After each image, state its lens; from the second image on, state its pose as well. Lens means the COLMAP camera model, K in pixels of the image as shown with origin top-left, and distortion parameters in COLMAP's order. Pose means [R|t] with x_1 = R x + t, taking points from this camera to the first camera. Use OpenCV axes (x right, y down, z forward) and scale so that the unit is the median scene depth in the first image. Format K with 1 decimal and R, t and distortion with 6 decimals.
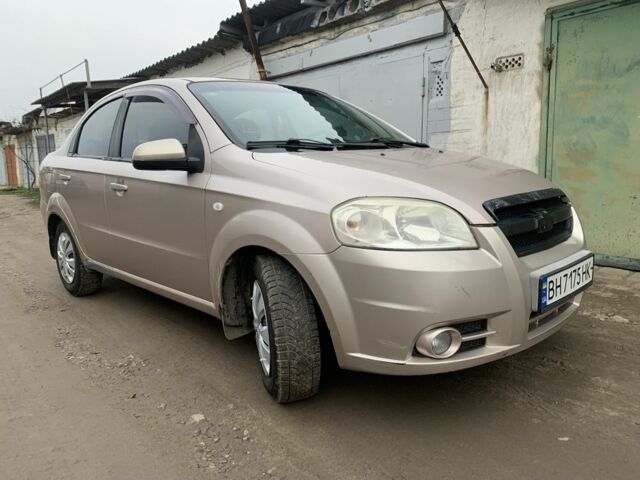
lens RADIAL K [[486.9, 0, 318.3], [0, 486.9, 238.6], [0, 0, 1]] dist [0.015586, -0.009912]
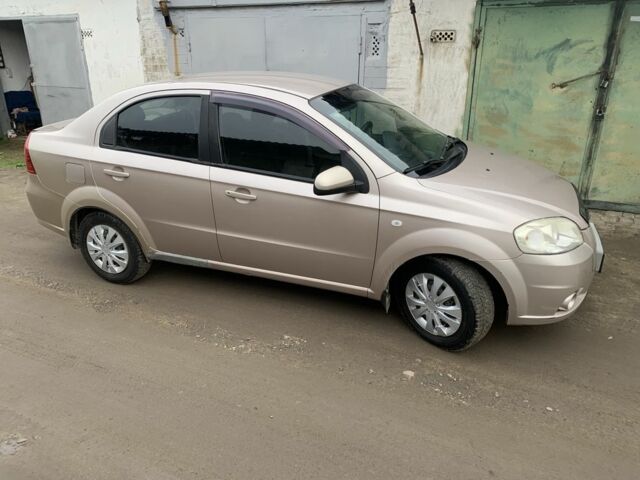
lens RADIAL K [[486.9, 0, 304.5], [0, 486.9, 237.7], [0, 0, 1]] dist [0.015586, -0.009912]
pose [[0.911577, -0.137495, 0.387457, -0.495939], [0.049557, 0.972296, 0.228439, -0.177866], [-0.408132, -0.189039, 0.893136, -0.043724]]
